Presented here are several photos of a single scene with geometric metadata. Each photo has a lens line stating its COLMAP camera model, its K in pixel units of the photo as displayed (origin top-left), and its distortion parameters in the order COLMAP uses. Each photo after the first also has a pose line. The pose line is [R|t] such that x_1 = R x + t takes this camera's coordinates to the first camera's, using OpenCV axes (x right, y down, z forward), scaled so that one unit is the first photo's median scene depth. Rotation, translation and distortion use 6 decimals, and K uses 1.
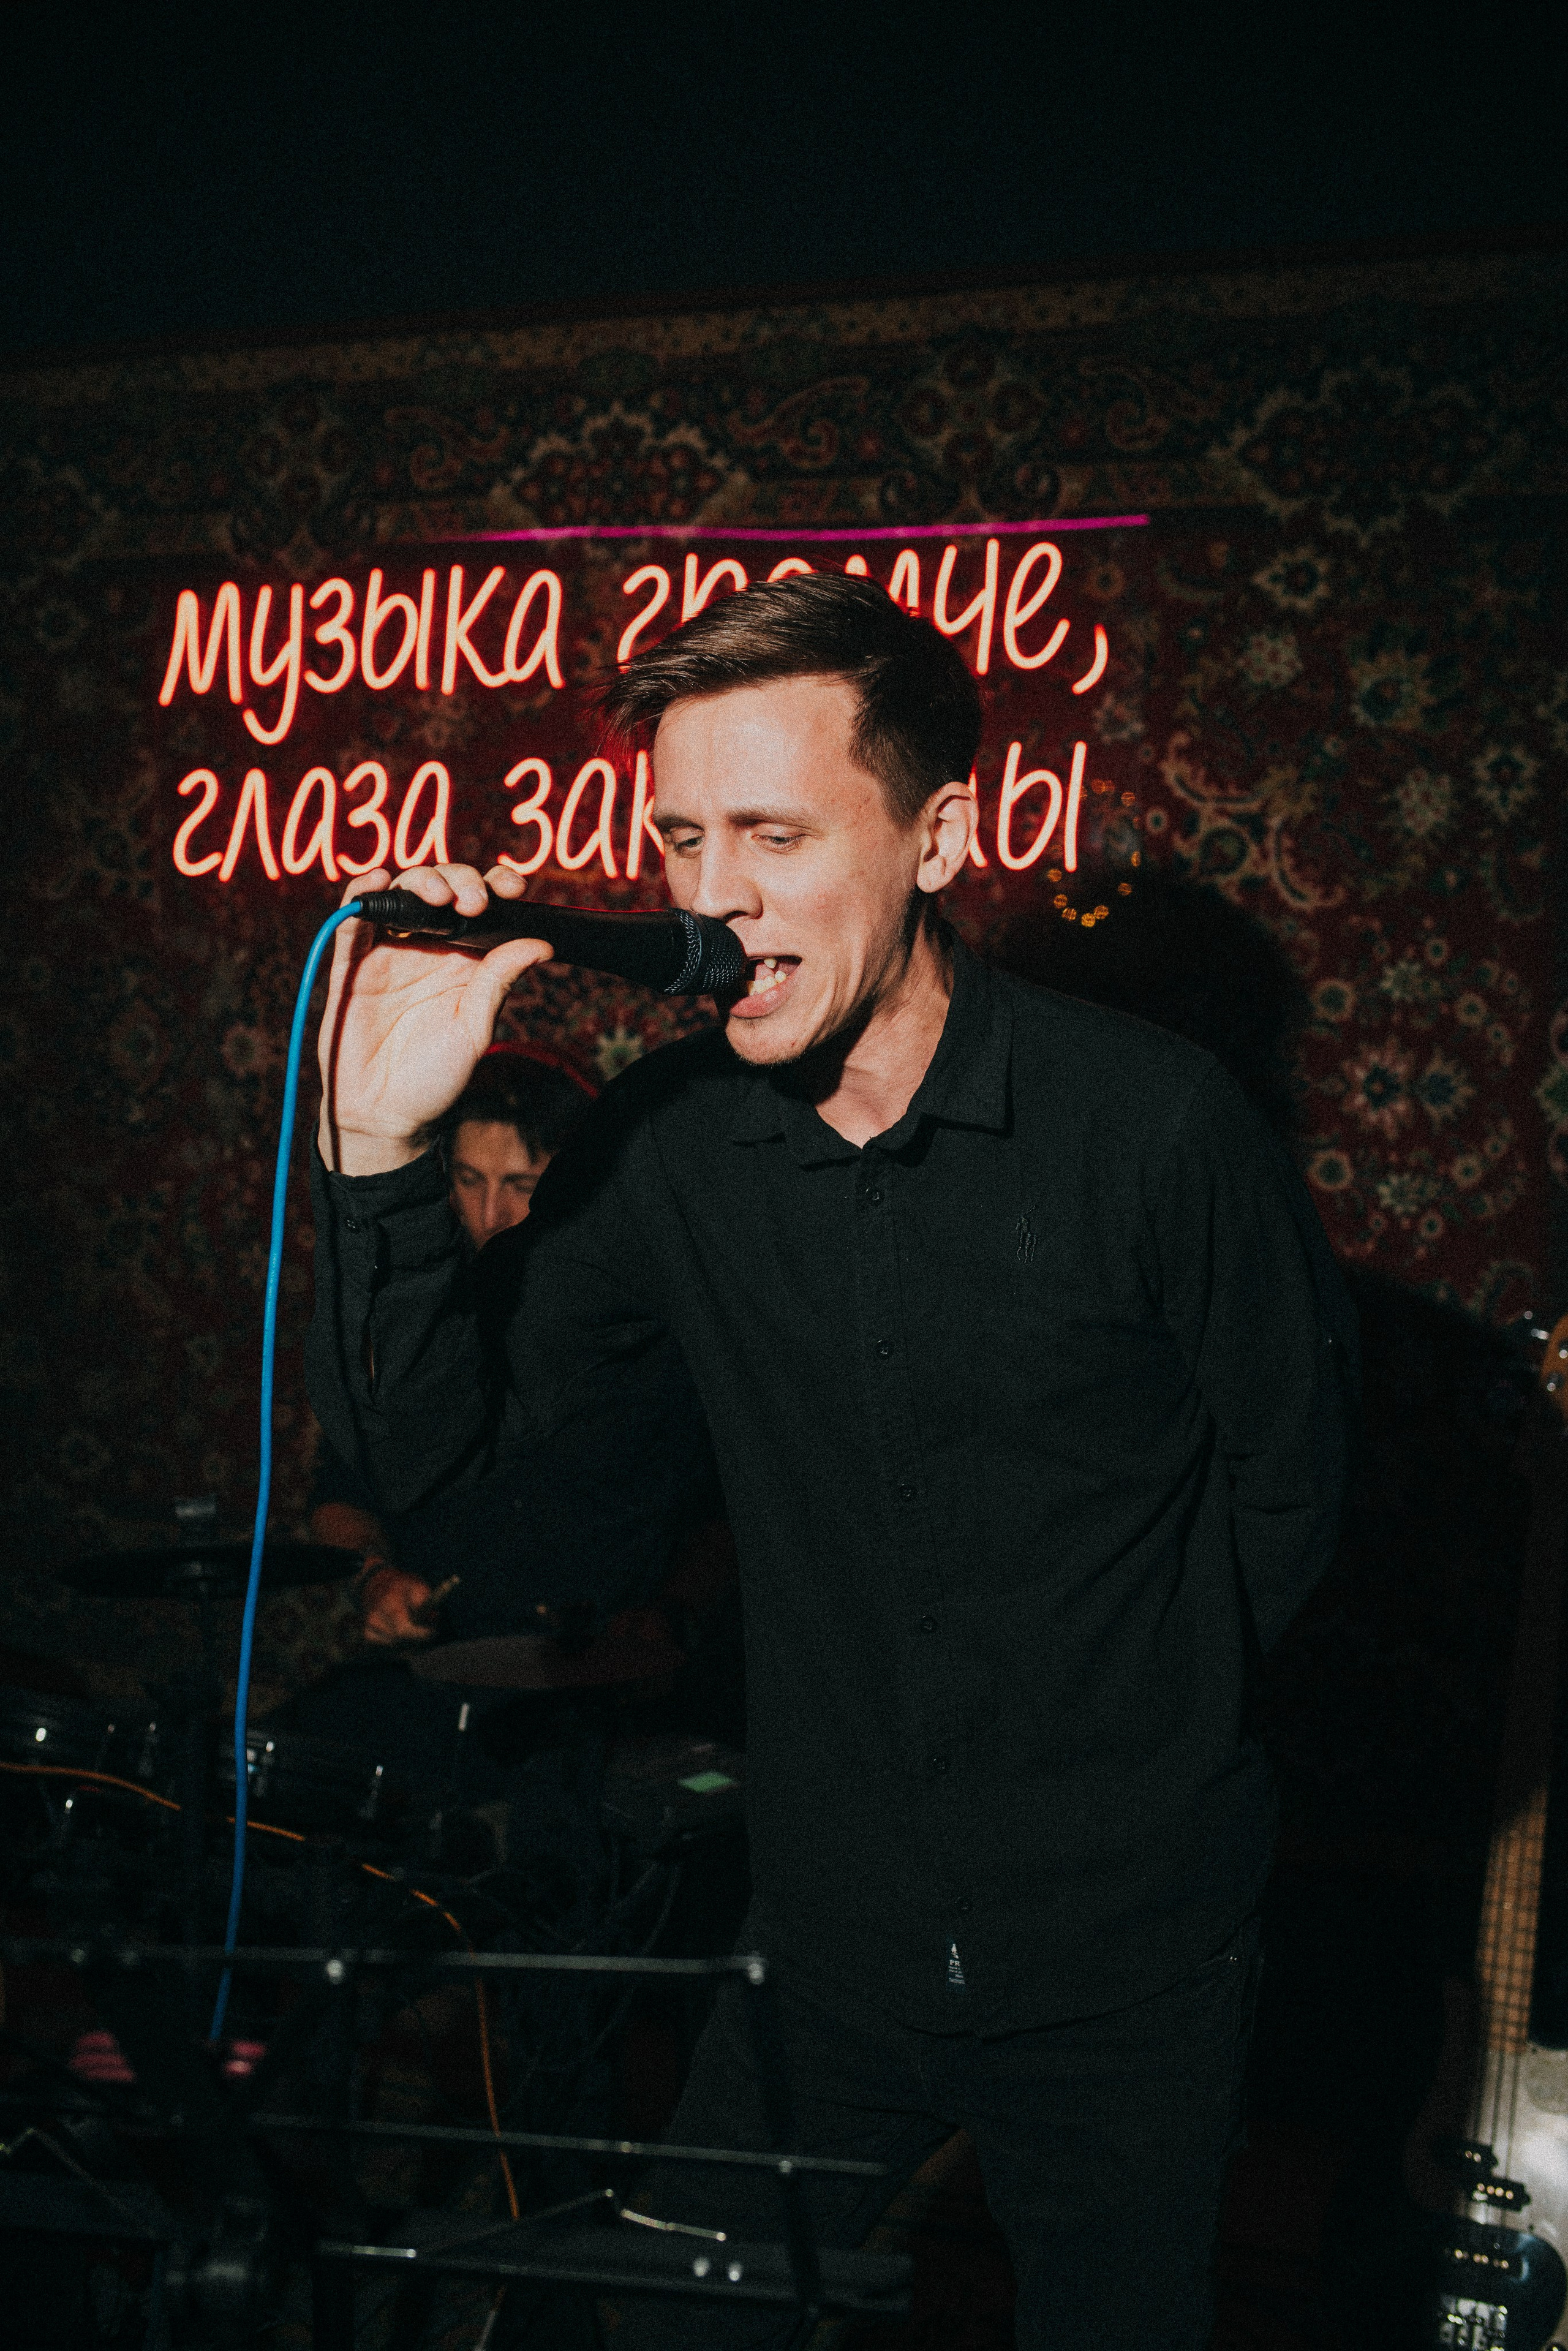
lens RADIAL K [[2286.7, 0, 794.5], [0, 2286.7, 1166.0], [0, 0, 1]] dist [-0.057214, 0.000000]
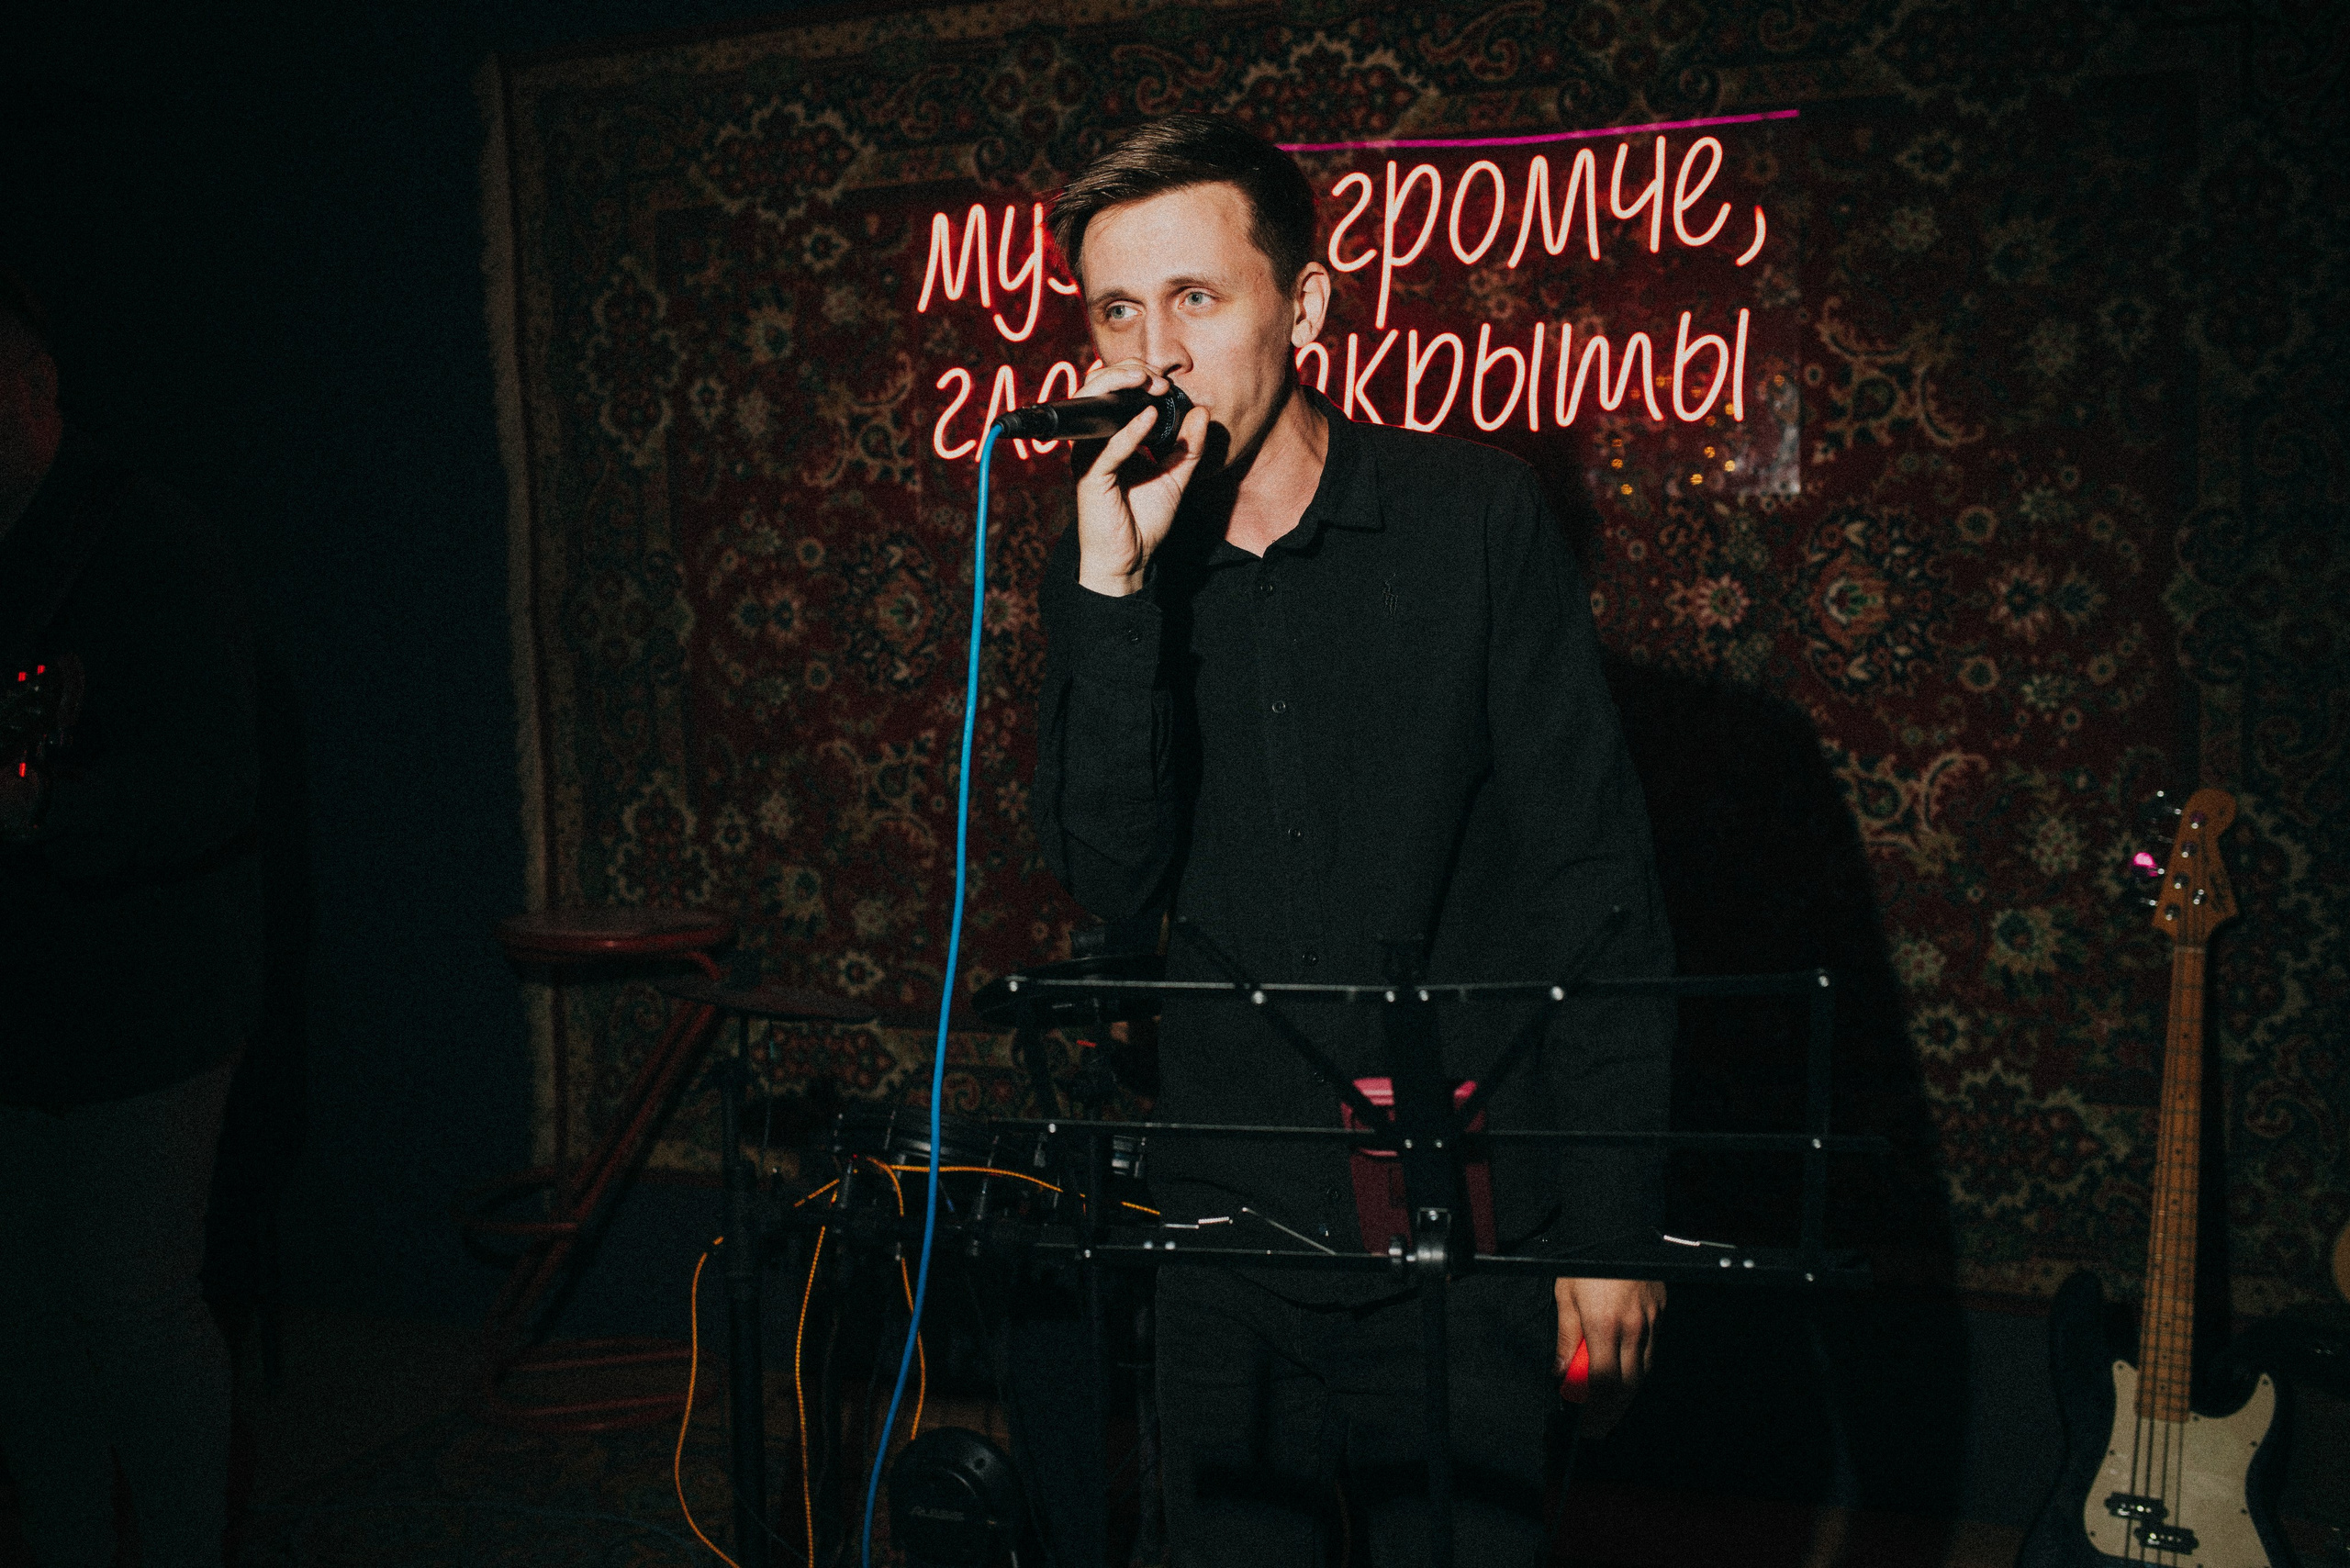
lens RADIAL K [[2285.9, 0, 1163.5], [0, 2285.9, 776.0], [0, 0, 1]] dist [-0.057214, 0.000000]
pose [[0.996771, -0.028360, -0.075119, -0.081378], [0.027791, 0.999577, -0.008611, 0.047825], [0.075331, 0.006495, 0.997137, -0.149466]]
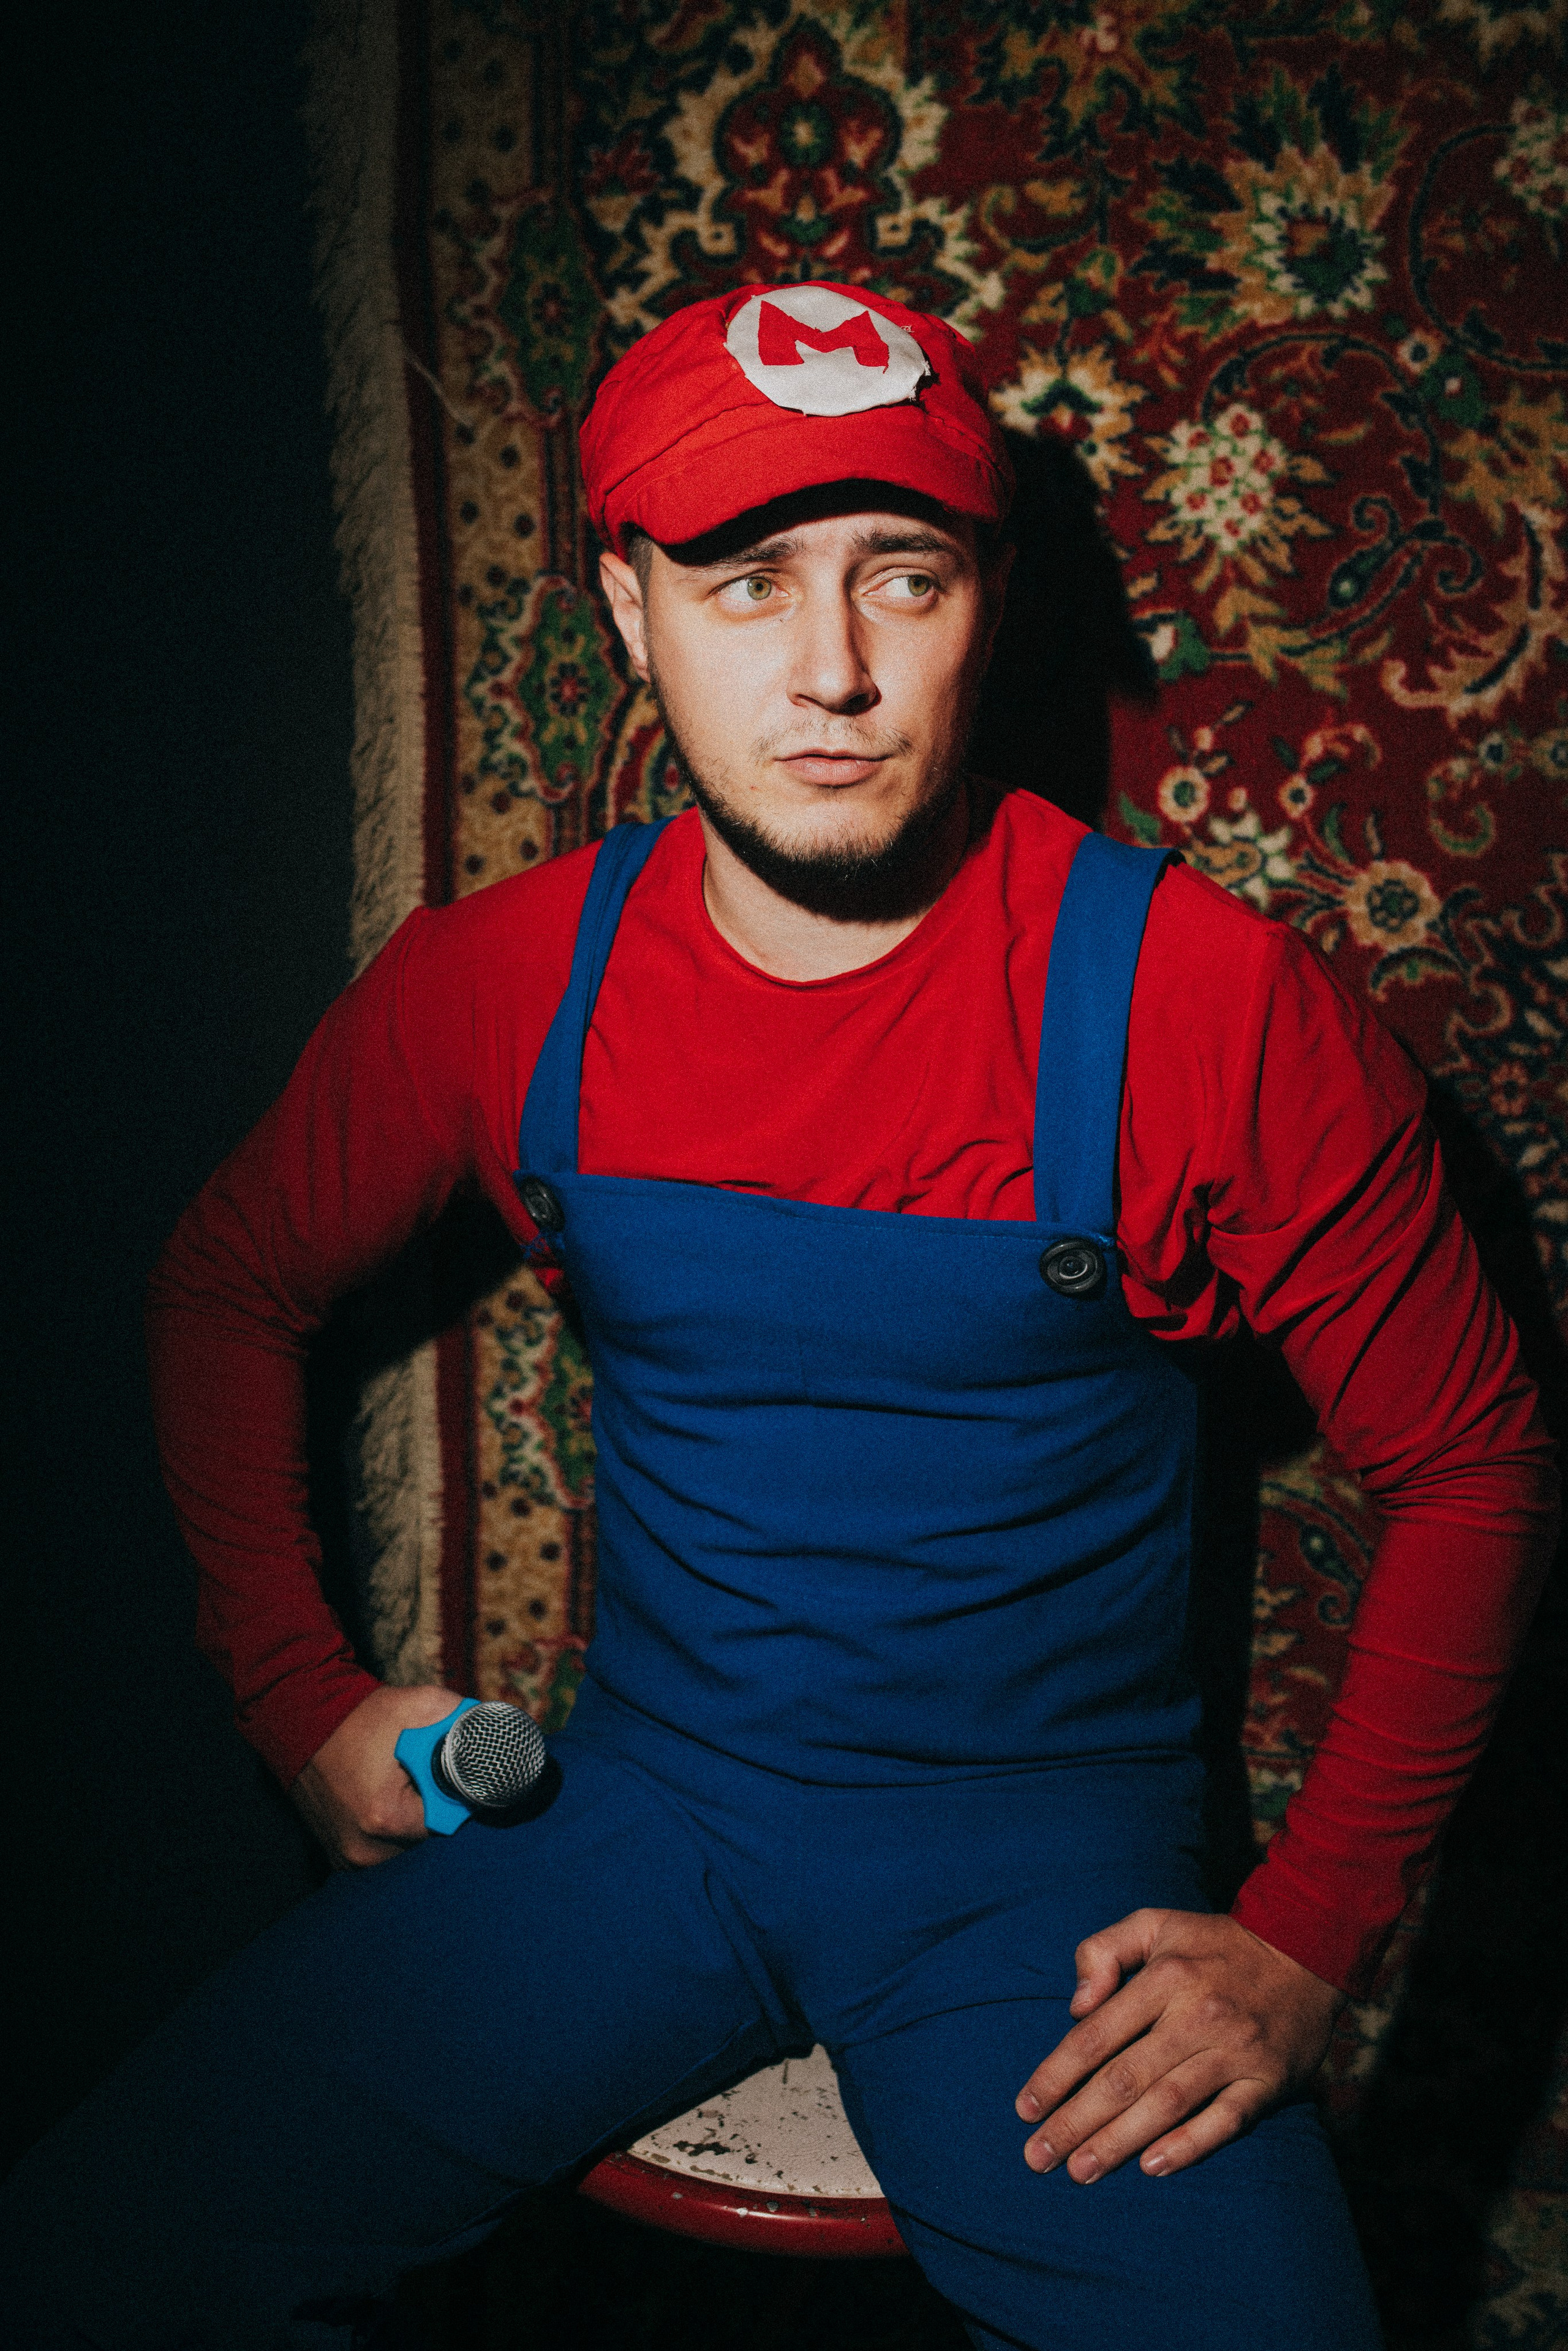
lens RADIAL K [[2286.7, 0, 767.1], [0, 2286.7, 1168.3], [0, 0, 1]] dist [-0.057214, 0.000000]
pose [[0.991692, -0.021491, 0.126827, -0.548452], [0.010280, 0.996032, 0.088399, -0.084289], [-0.128224, -0.086361, 0.987978, 0.697356]]
